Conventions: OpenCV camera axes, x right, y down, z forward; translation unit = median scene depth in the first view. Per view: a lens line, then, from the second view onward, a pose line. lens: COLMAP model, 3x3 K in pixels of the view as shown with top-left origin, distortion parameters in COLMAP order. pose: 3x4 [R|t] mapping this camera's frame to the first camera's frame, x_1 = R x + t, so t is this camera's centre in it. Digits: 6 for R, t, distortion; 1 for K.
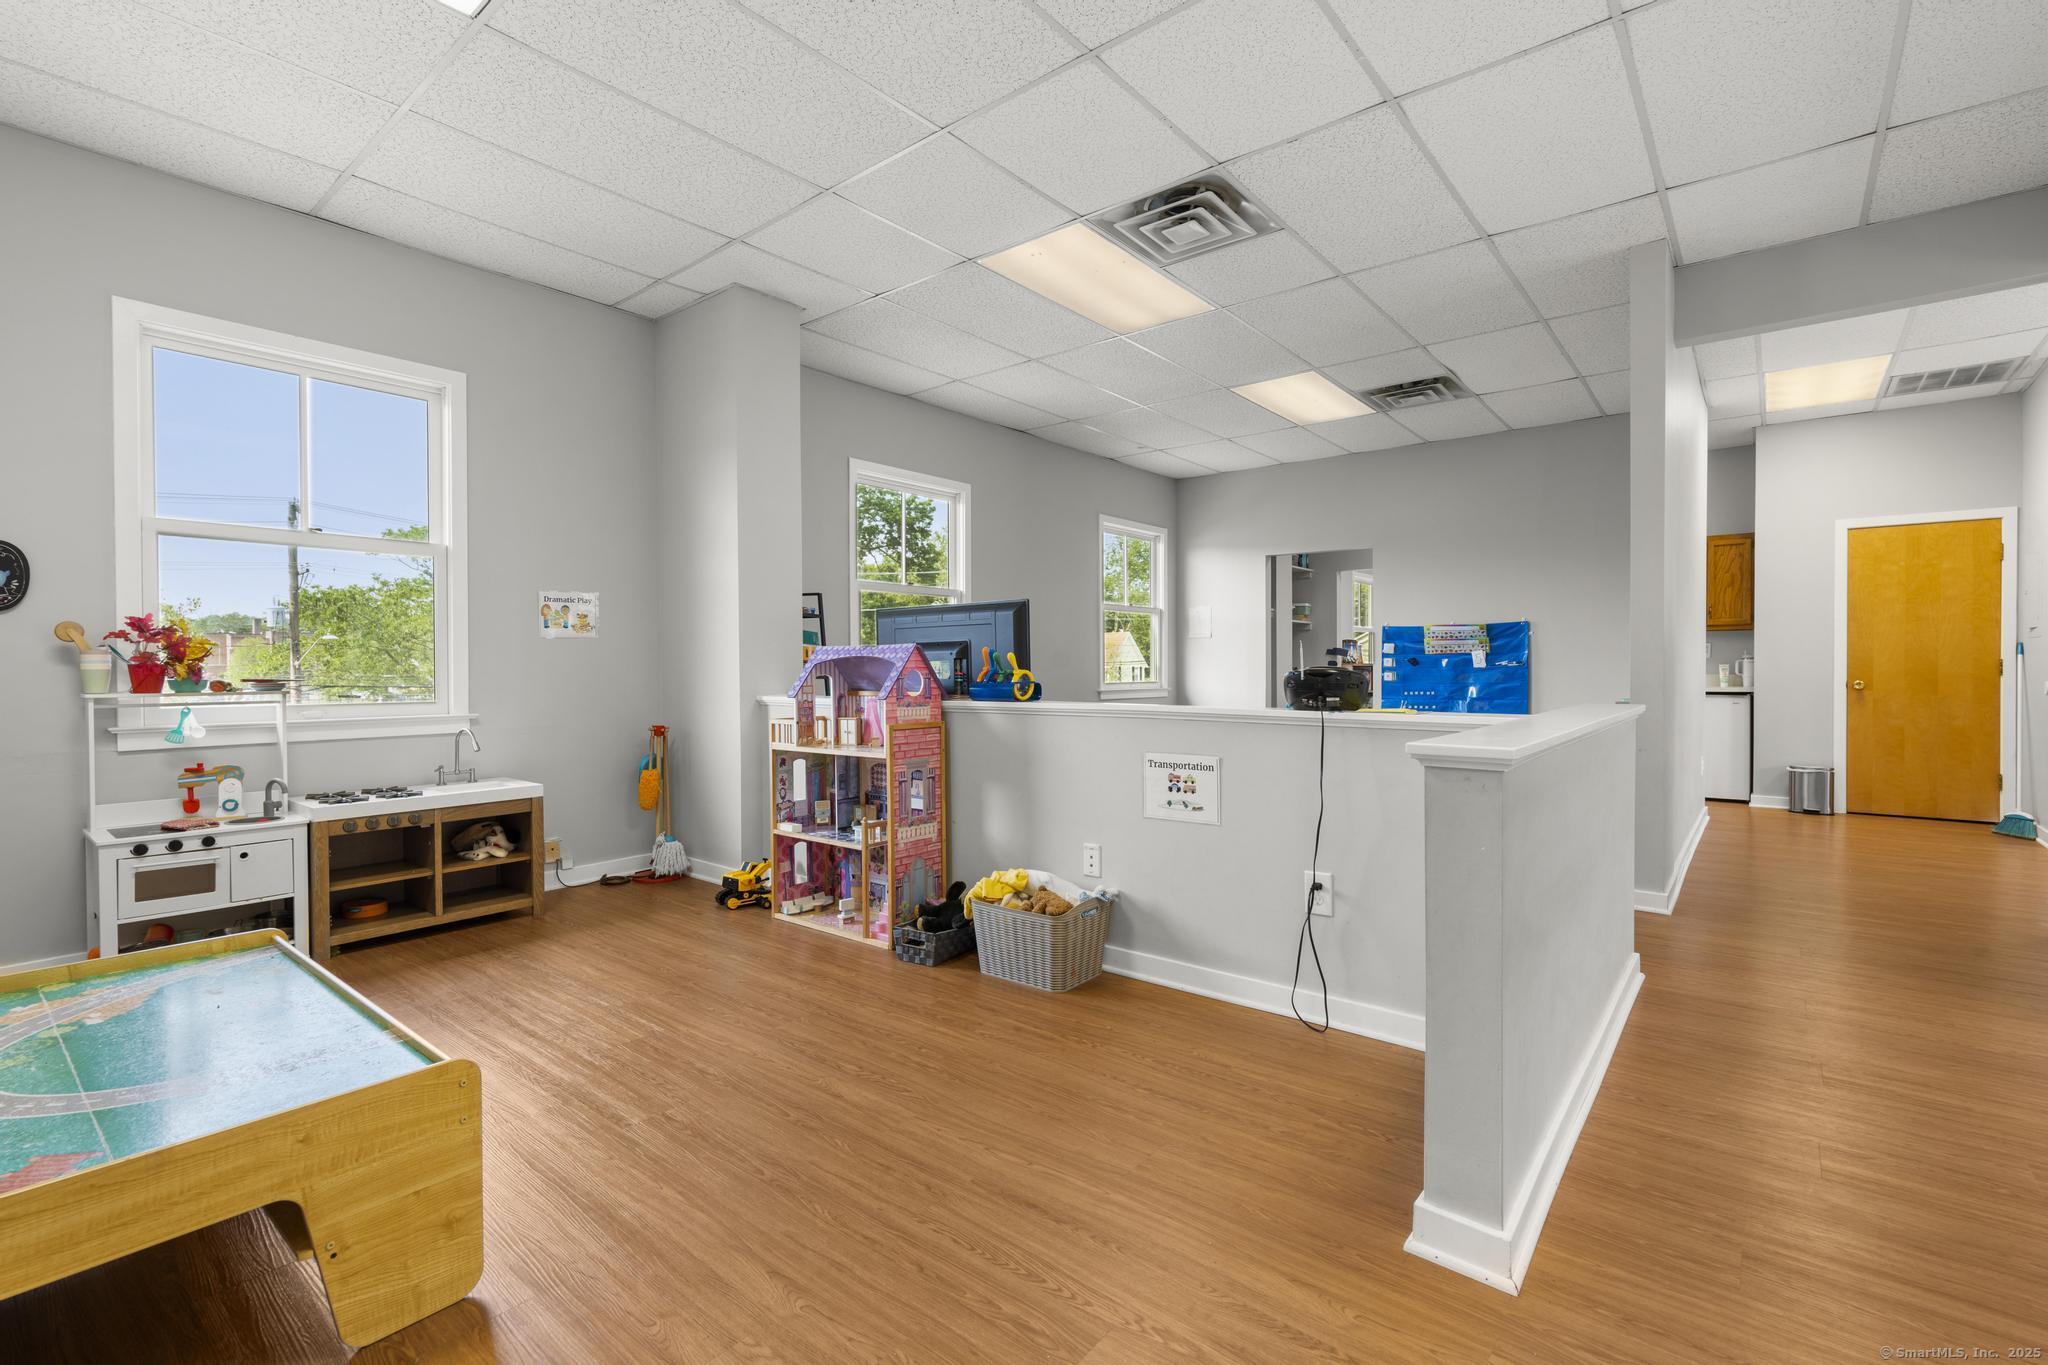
lens RADIAL K [[920.2, 0, 1019.7], [0, 920.2, 679.1], [0, 0, 1]] dist [-0.001992, 0.000433]
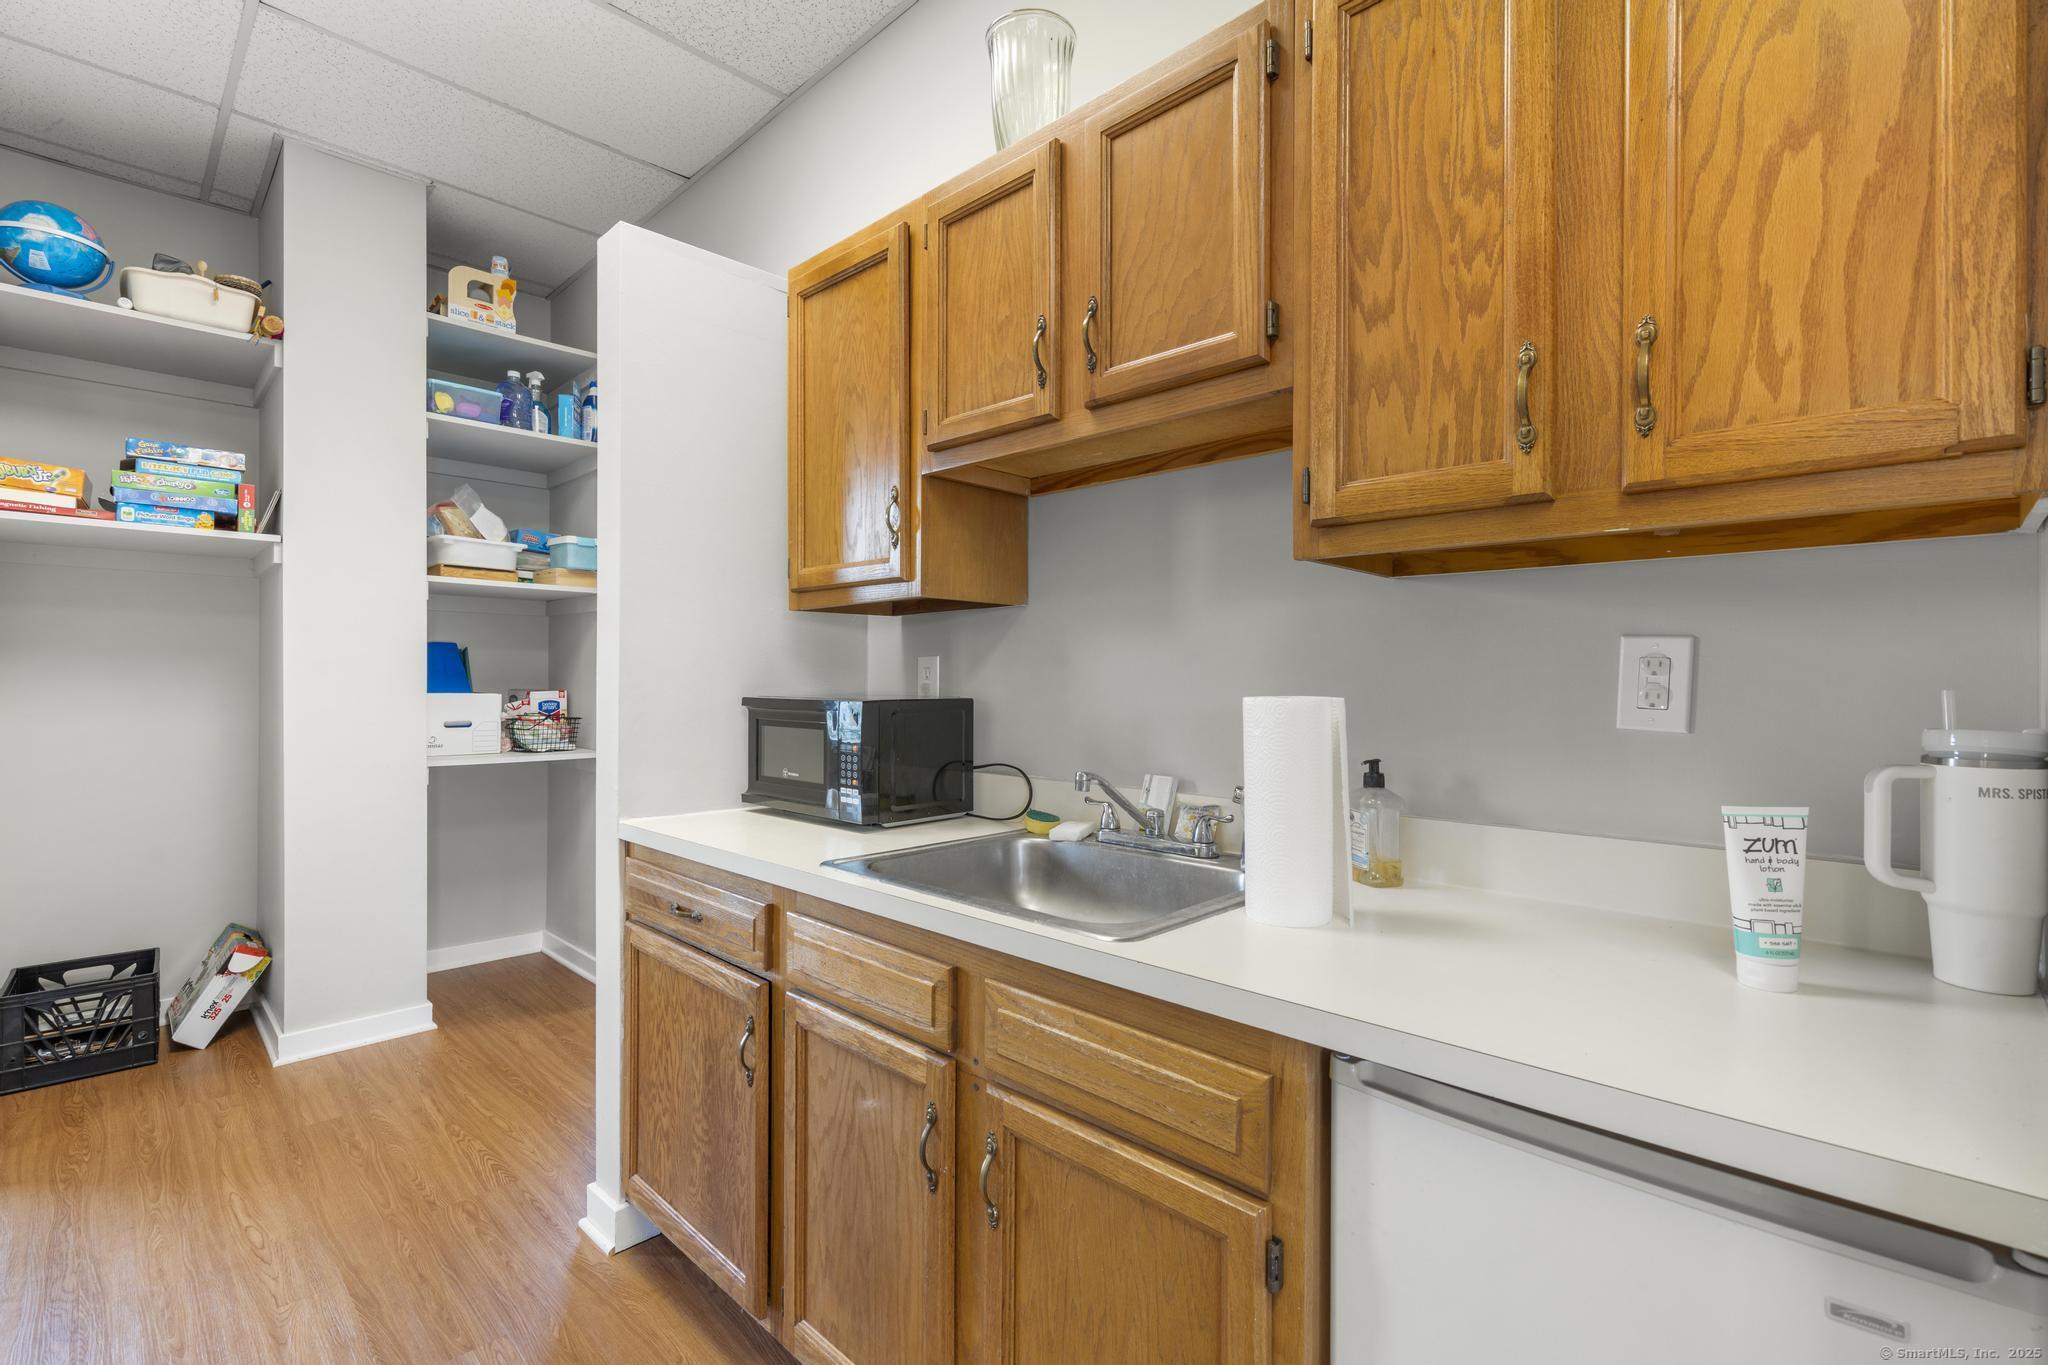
lens RADIAL K [[919.7, 0, 1019.1], [0, 919.7, 681.5], [0, 0, 1]] dist [-0.002870, 0.000726]
pose [[0.996000, 0.008459, -0.088952, 0.718985], [-0.009581, 0.999880, -0.012187, -0.031533], [0.088838, 0.012991, 0.995961, 0.921268]]
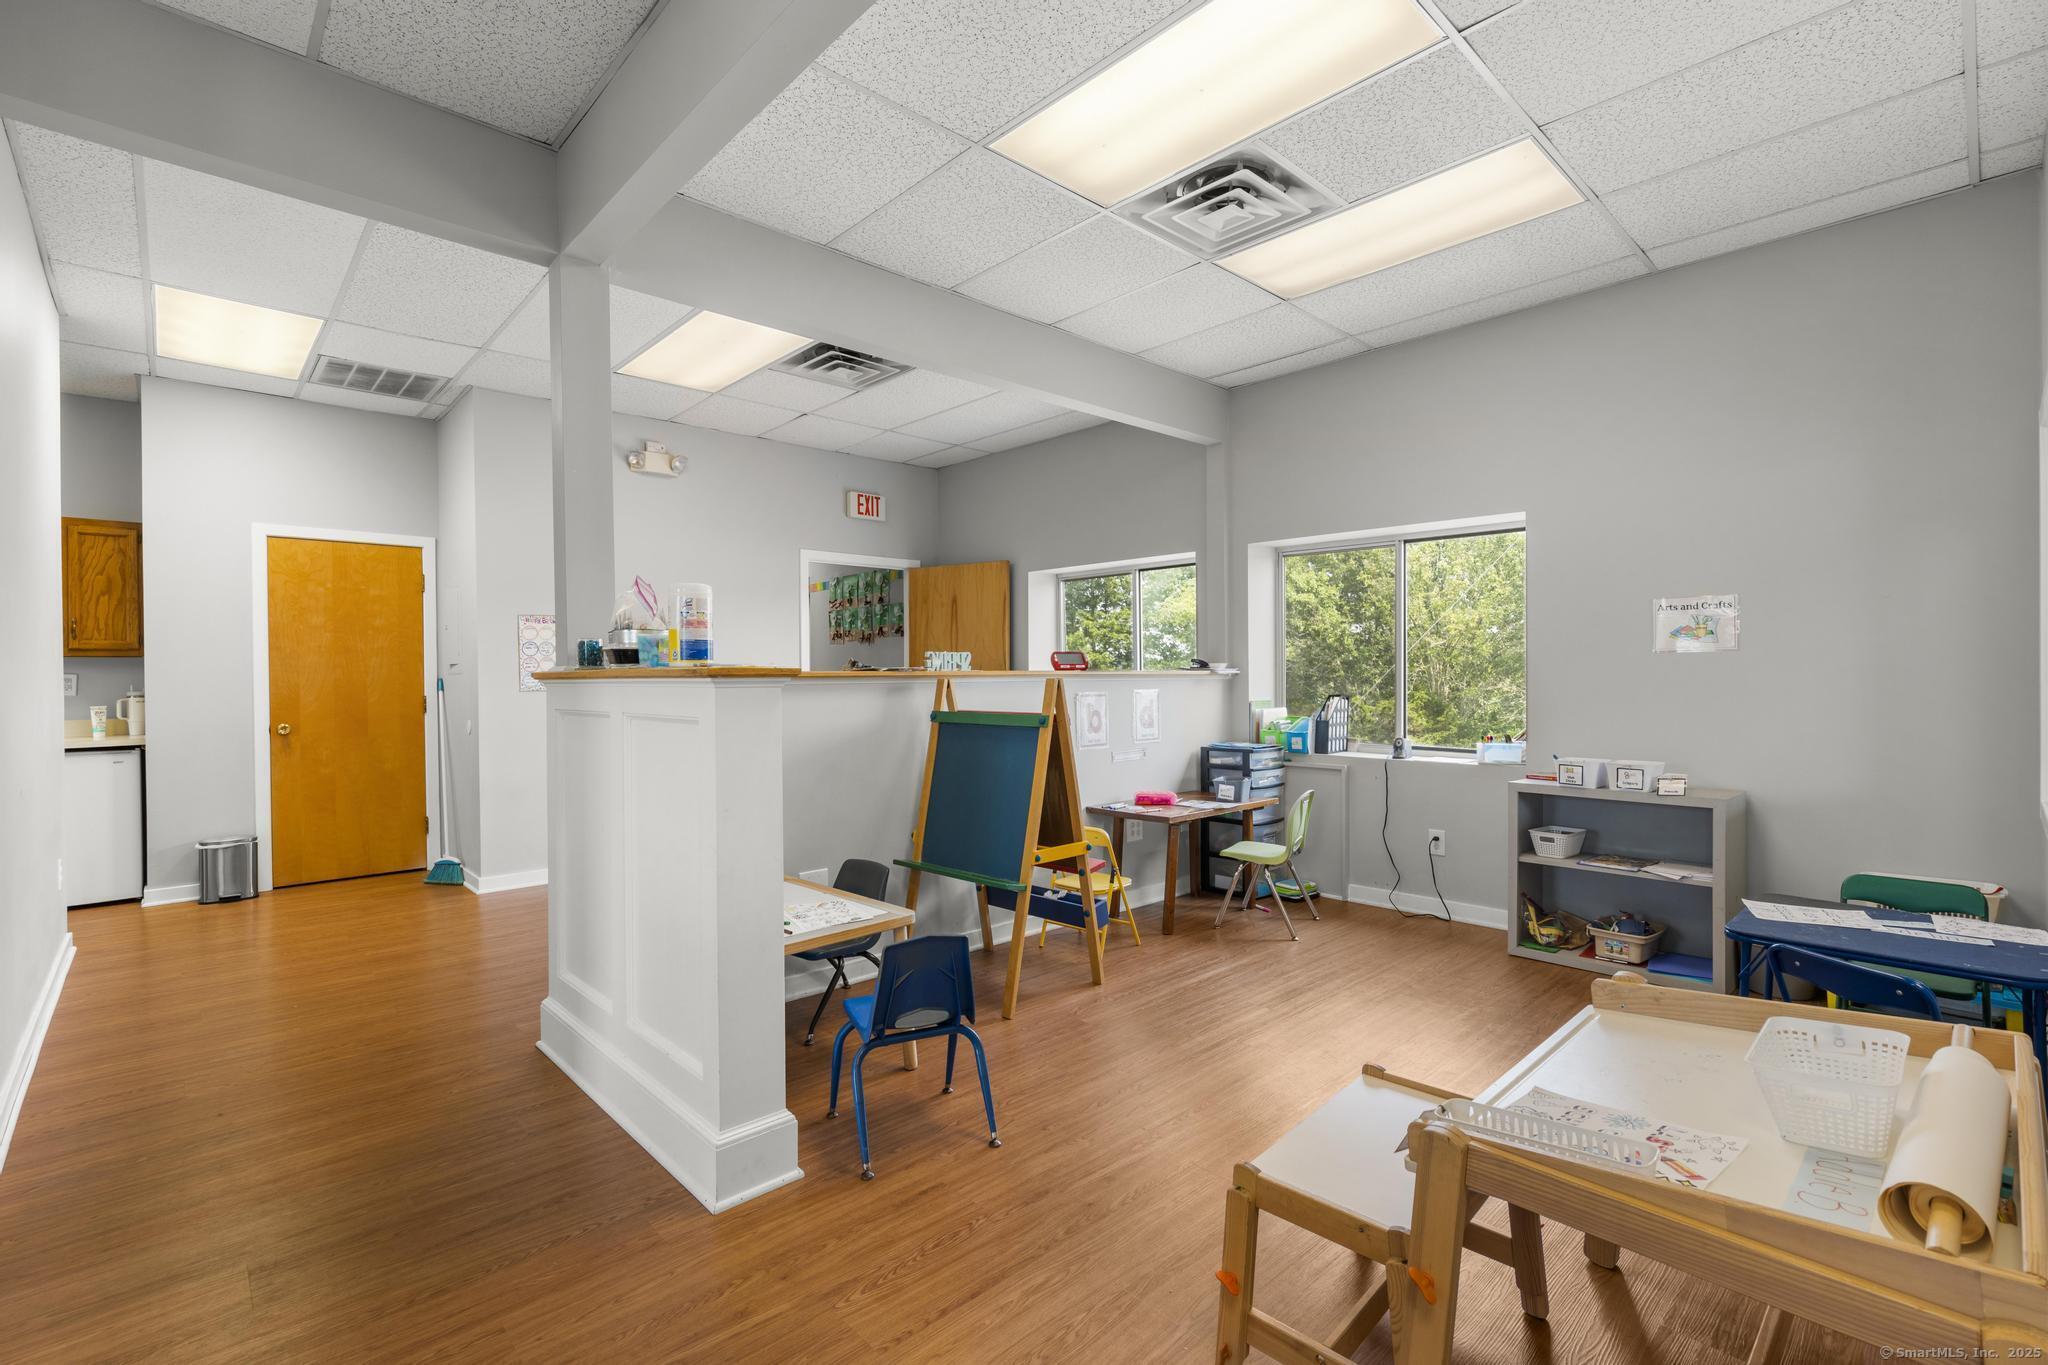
lens RADIAL K [[920.2, 0, 1019.7], [0, 920.2, 679.1], [0, 0, 1]] dist [-0.001992, 0.000433]
pose [[0.135742, -0.003355, 0.990739, 0.182273], [0.019800, 0.999804, 0.000673, -0.024130], [-0.990546, 0.019525, 0.135781, 0.227253]]
